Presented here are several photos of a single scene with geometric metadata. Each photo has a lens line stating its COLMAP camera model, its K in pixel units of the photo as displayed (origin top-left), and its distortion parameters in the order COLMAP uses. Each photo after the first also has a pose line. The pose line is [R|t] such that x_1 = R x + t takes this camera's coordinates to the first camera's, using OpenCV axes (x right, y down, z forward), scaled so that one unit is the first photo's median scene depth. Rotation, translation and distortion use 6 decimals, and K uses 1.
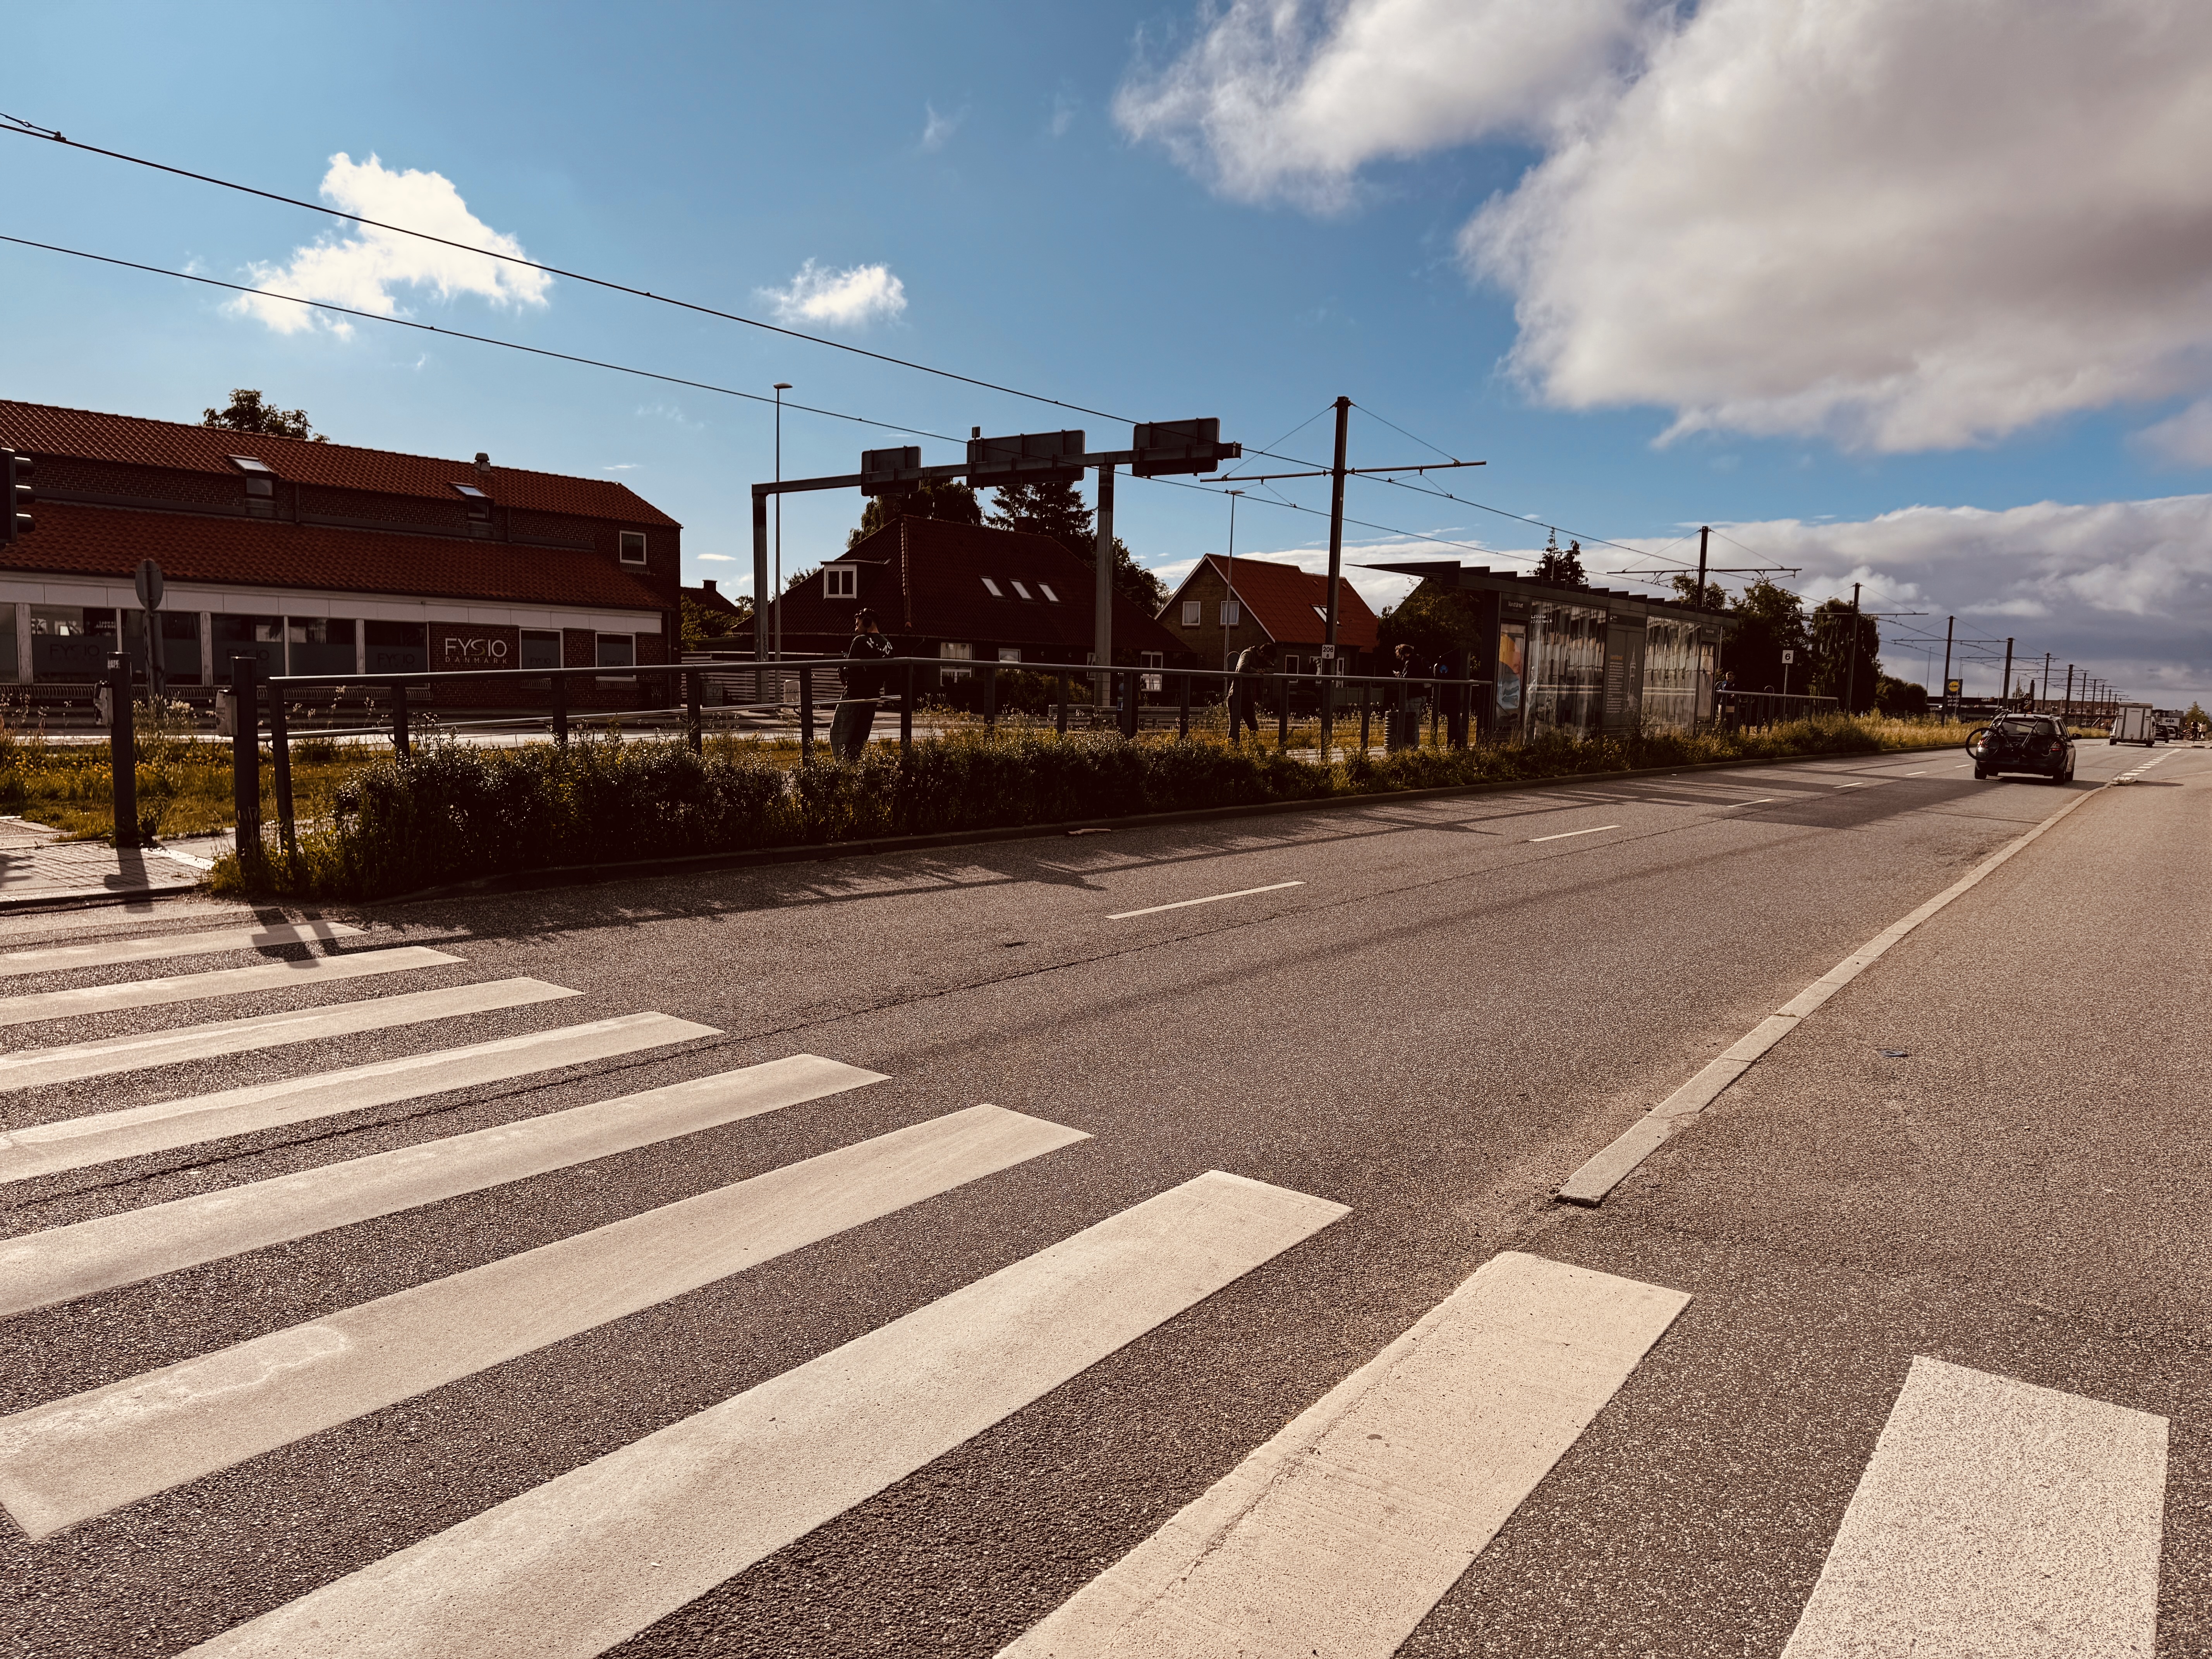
lens RADIAL K [[1528.2, 0, 1076.2], [0, 1528.2, 829.1], [0, 0, 1]] dist [0.005279, -0.025570]
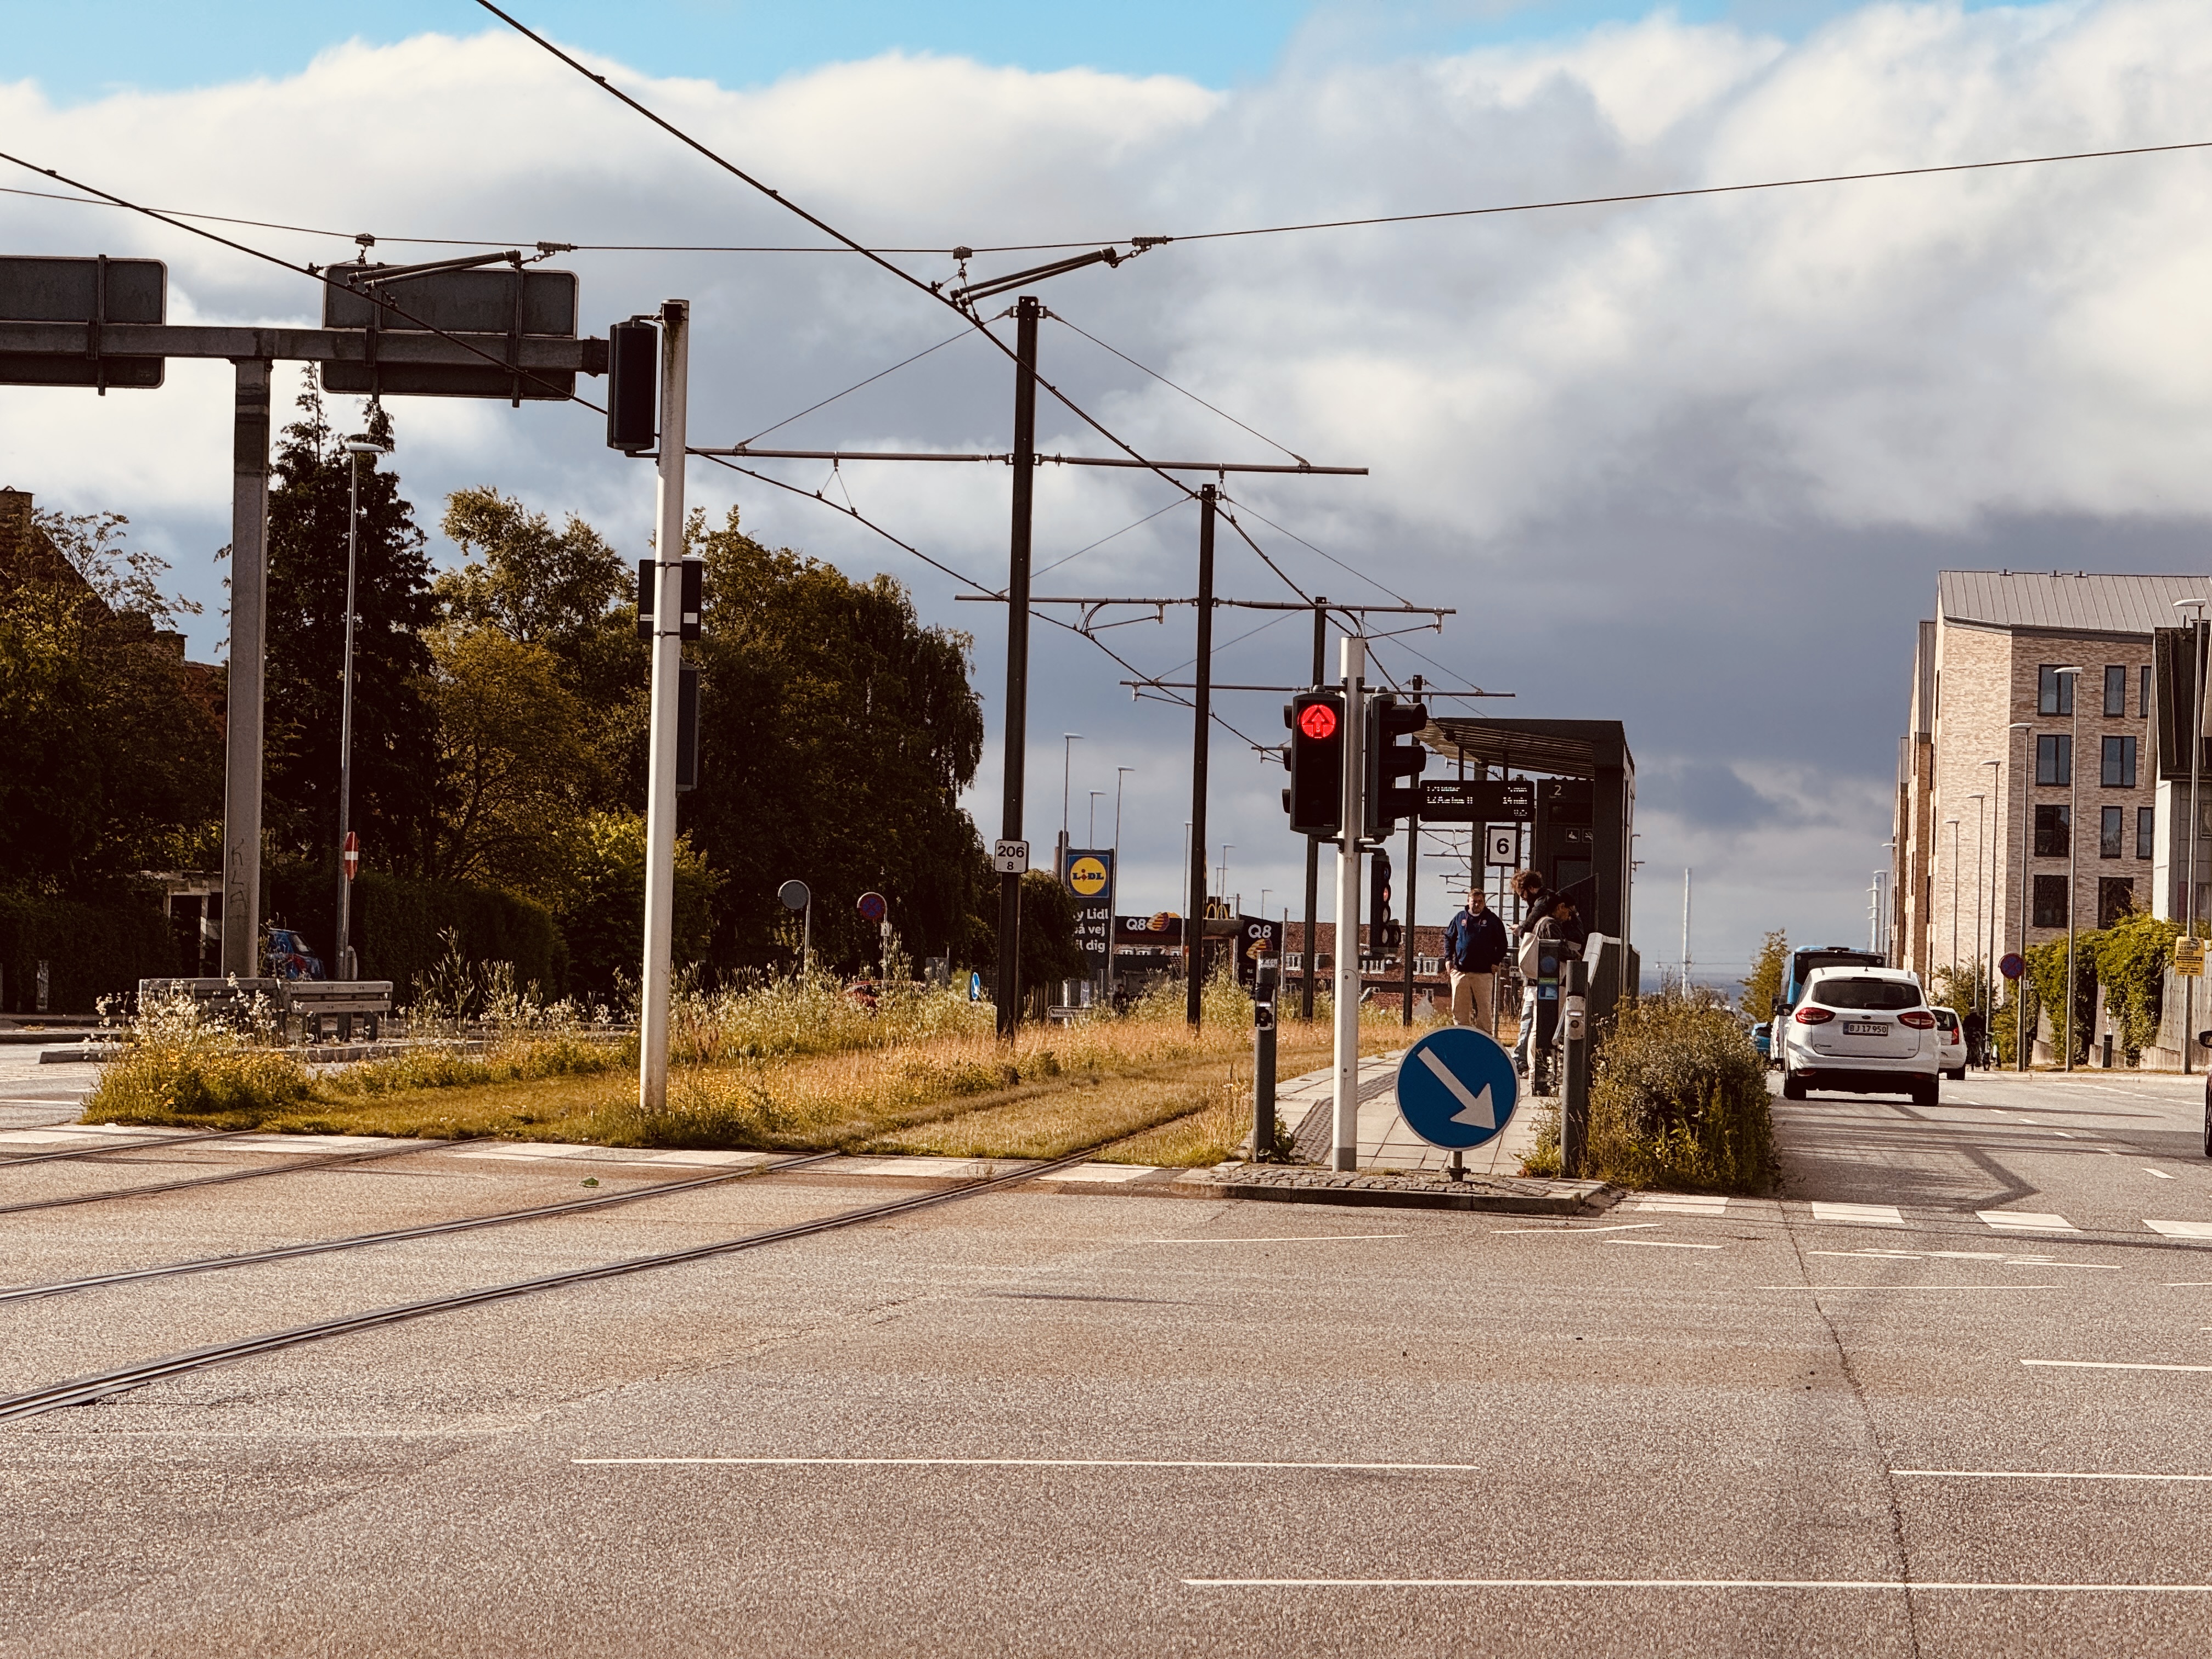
lens RADIAL K [[7721.5, 0, 1104.8], [0, 7721.5, 830.2], [0, 0, 1]] dist [-0.208281, 0.000000]
pose [[0.844546, 0.005641, 0.535454, -1.212337], [0.045833, 0.995514, -0.082778, 0.081871], [-0.533519, 0.094451, 0.840498, -1.100992]]
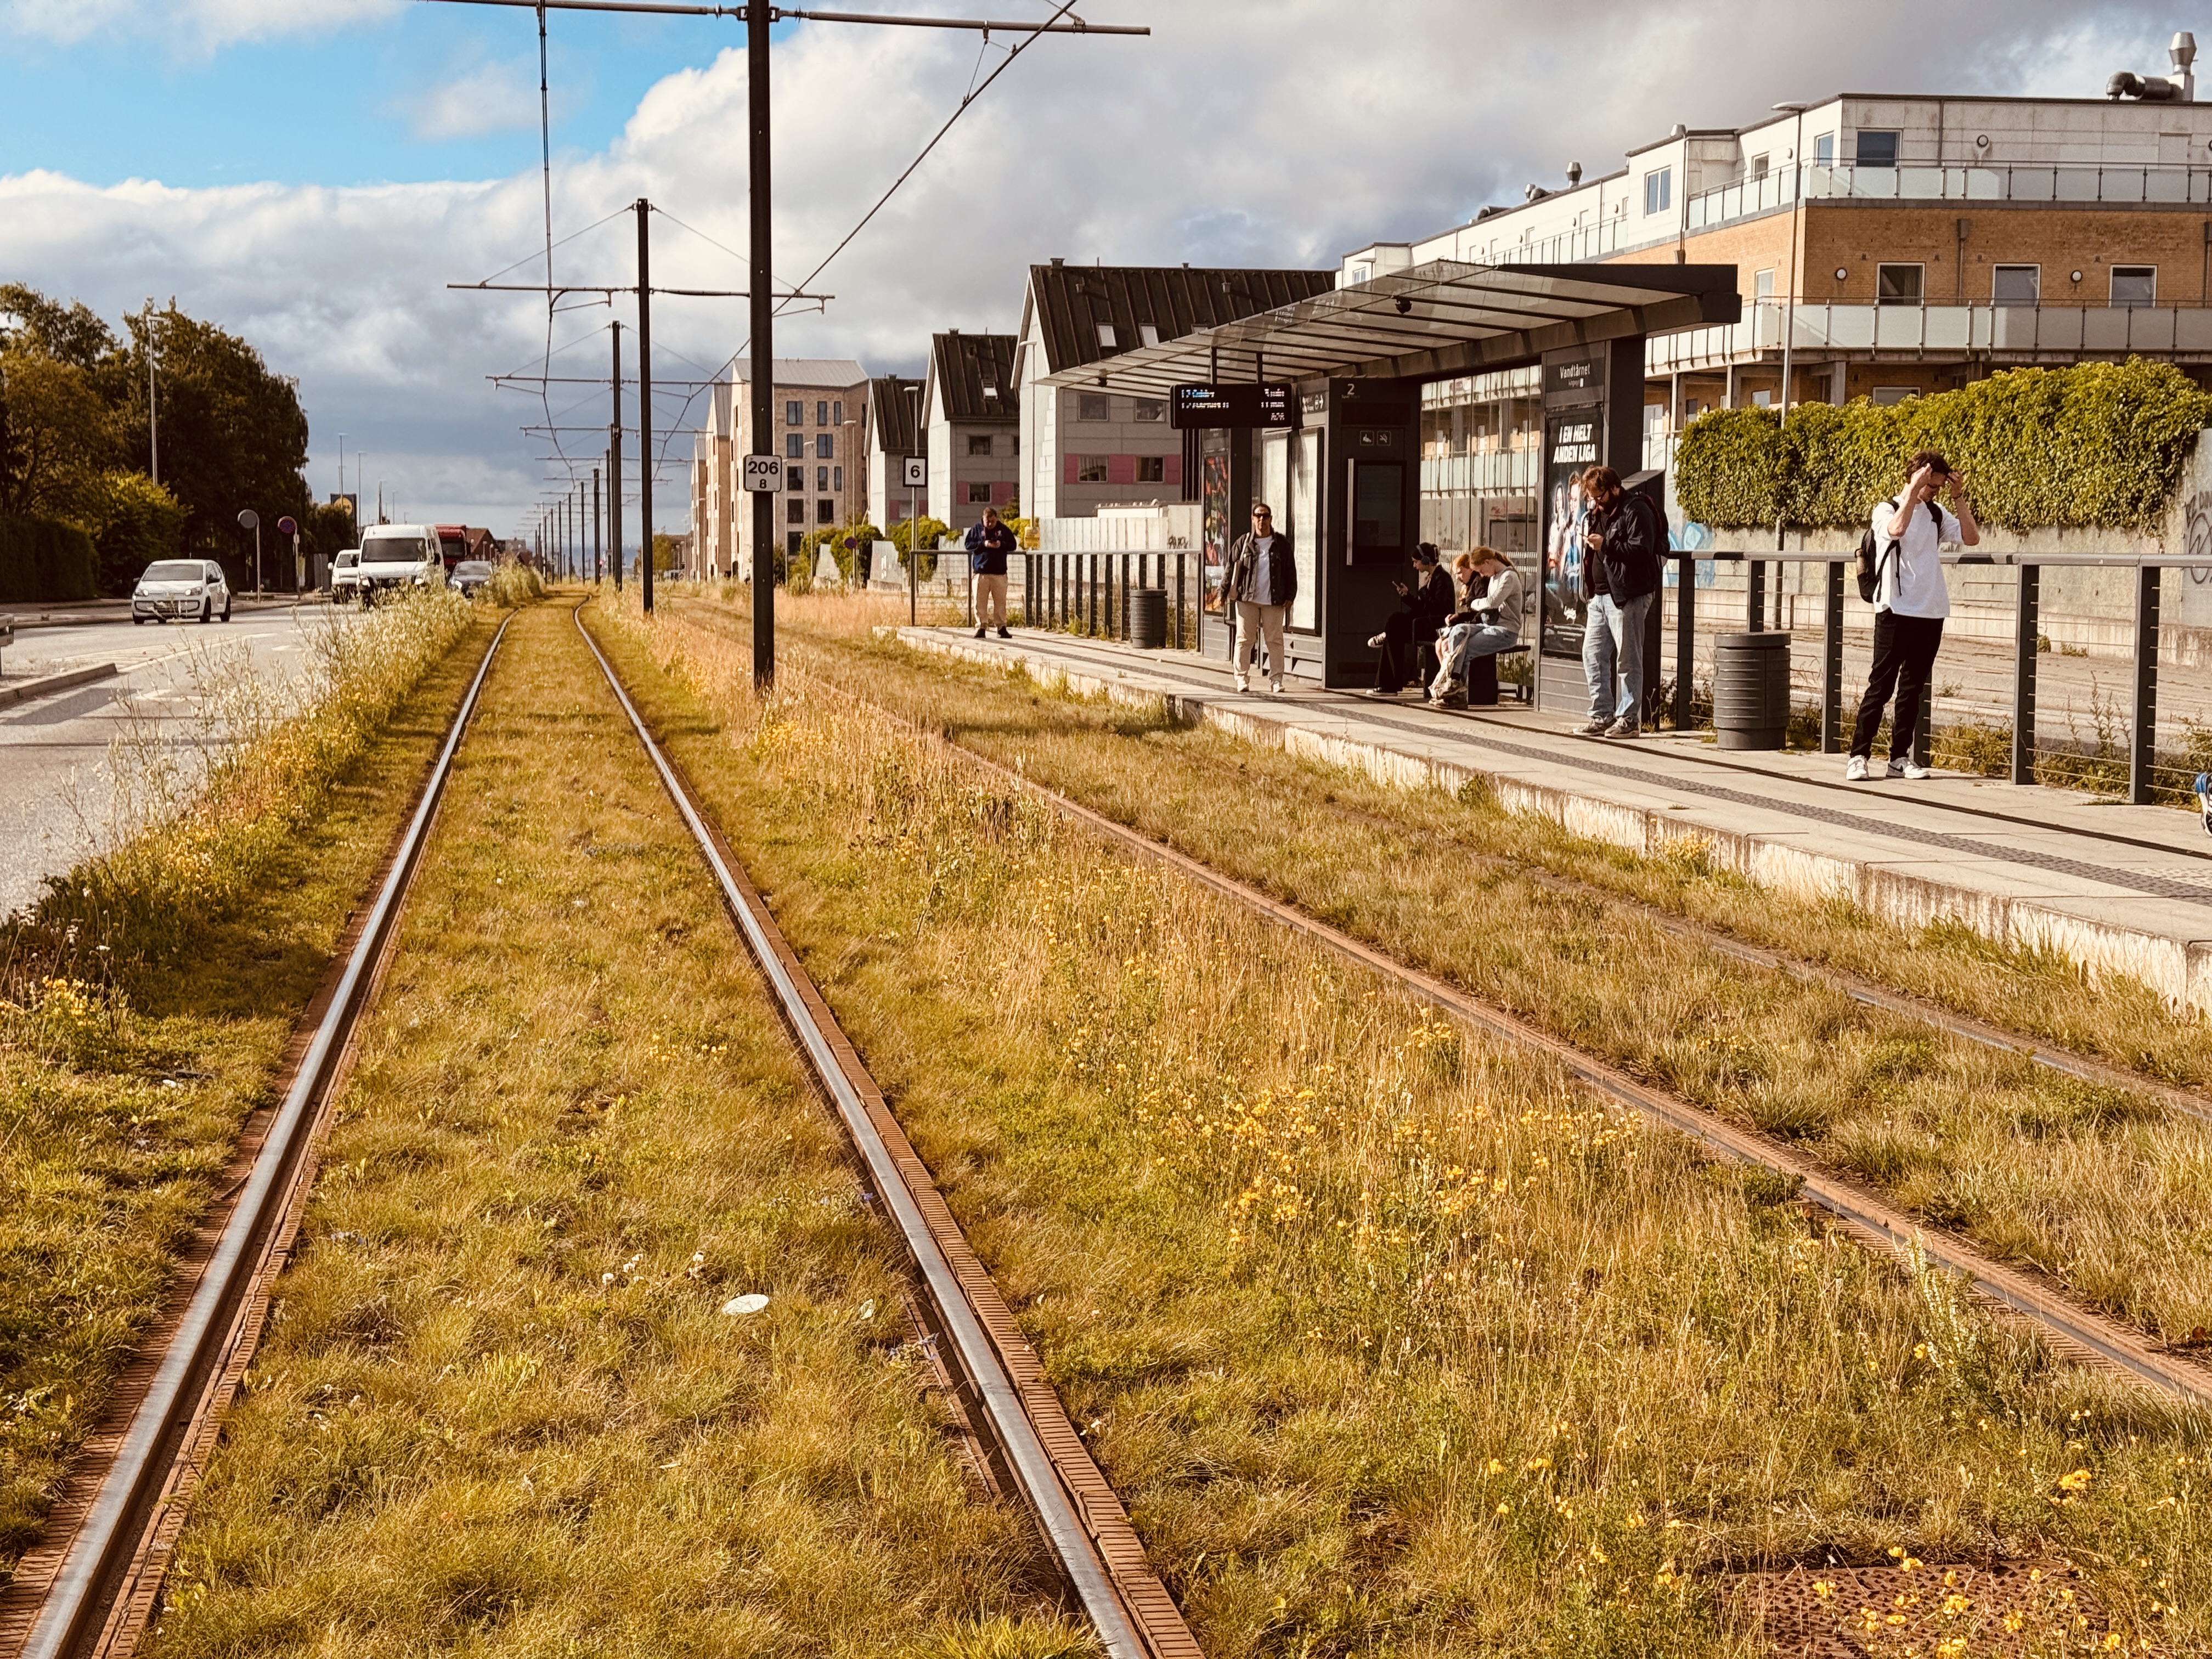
lens RADIAL K [[3041.7, 0, 1105.6], [0, 3041.7, 818.9], [0, 0, 1]] dist [0.102503, 0.000000]
pose [[0.678417, -0.089613, 0.729191, -0.433103], [0.084913, 0.995446, 0.043334, -0.057265], [-0.729754, 0.032519, 0.682936, 0.446454]]
